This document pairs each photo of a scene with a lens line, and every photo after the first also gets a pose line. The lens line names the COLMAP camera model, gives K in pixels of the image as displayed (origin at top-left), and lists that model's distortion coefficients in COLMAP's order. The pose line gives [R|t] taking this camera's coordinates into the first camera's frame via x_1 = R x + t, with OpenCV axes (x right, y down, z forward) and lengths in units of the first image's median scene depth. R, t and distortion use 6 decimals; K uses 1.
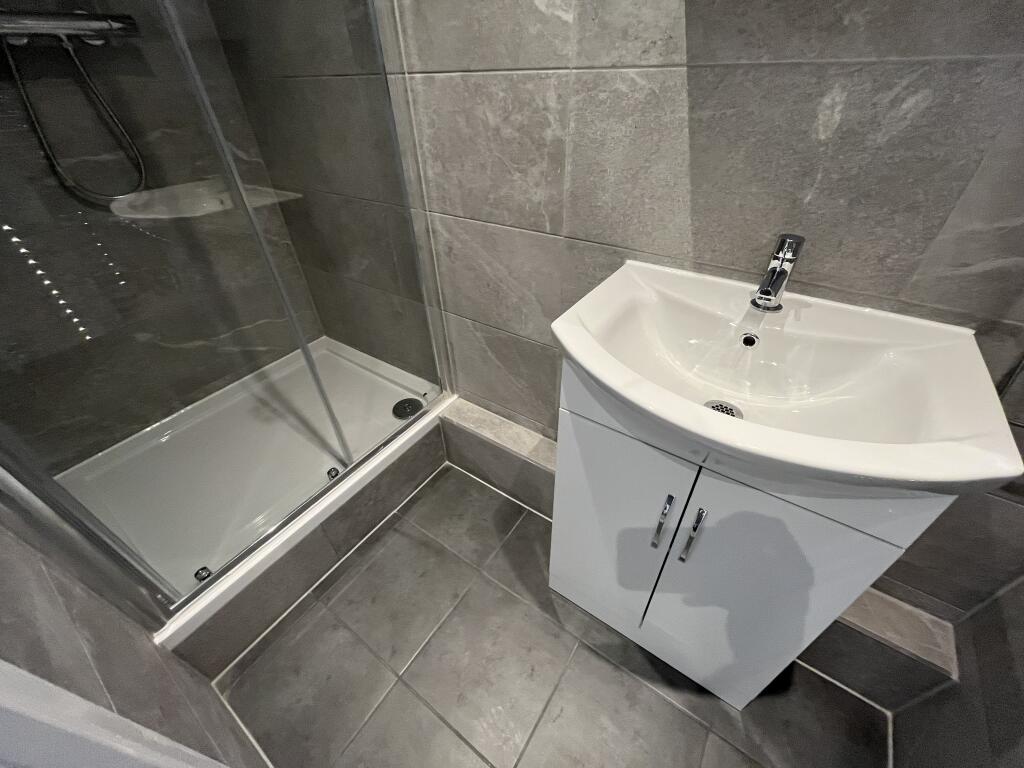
lens RADIAL K [[413.7, 0, 512.0], [0, 413.7, 384.0], [0, 0, 1]] dist [-0.003226, 0.000330]
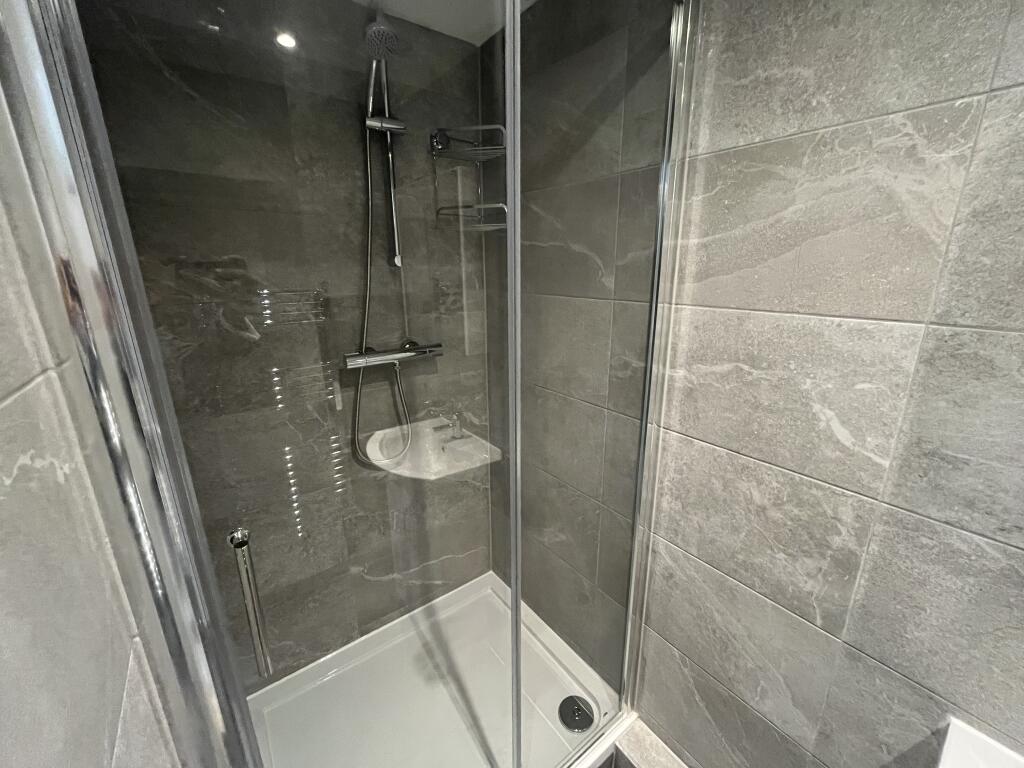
lens RADIAL K [[413.7, 0, 512.0], [0, 413.7, 384.0], [0, 0, 1]] dist [-0.003226, 0.000330]
pose [[0.949427, 0.110376, -0.293947, -0.329286], [-0.210384, 0.918576, -0.334601, -0.418485], [0.233081, 0.379521, 0.895342, -0.113505]]
